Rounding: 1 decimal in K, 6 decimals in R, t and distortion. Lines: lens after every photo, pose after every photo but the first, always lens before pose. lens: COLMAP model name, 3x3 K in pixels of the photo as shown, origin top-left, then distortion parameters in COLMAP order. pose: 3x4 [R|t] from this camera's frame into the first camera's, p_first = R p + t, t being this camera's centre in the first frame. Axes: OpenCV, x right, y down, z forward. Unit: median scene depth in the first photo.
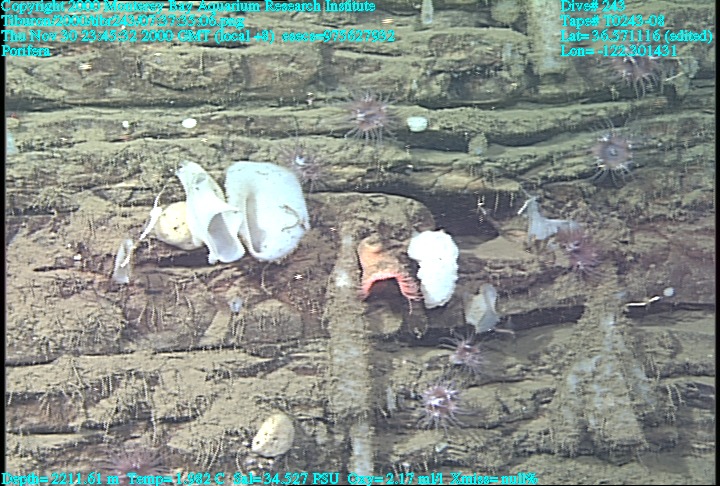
lens RADIAL K [[1450.4, 0, 360.0], [0, 1450.4, 243.0], [0, 0, 1]] dist [0.284071, -0.161827]
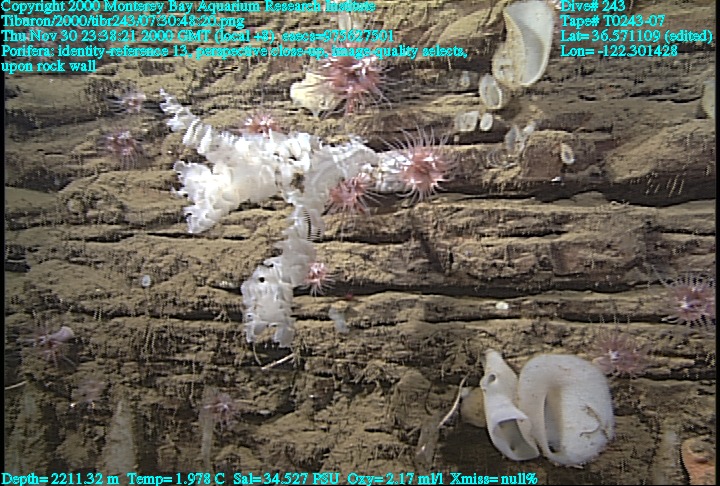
lens RADIAL K [[730.5, 0, 360.0], [0, 730.5, 243.0], [0, 0, 1]] dist [0.076430, 0.015755]
pose [[0.857443, 0.026427, -0.513901, 0.065602], [-0.011390, 0.999410, 0.032388, -0.143271], [0.514454, -0.021918, 0.857238, 0.494516]]
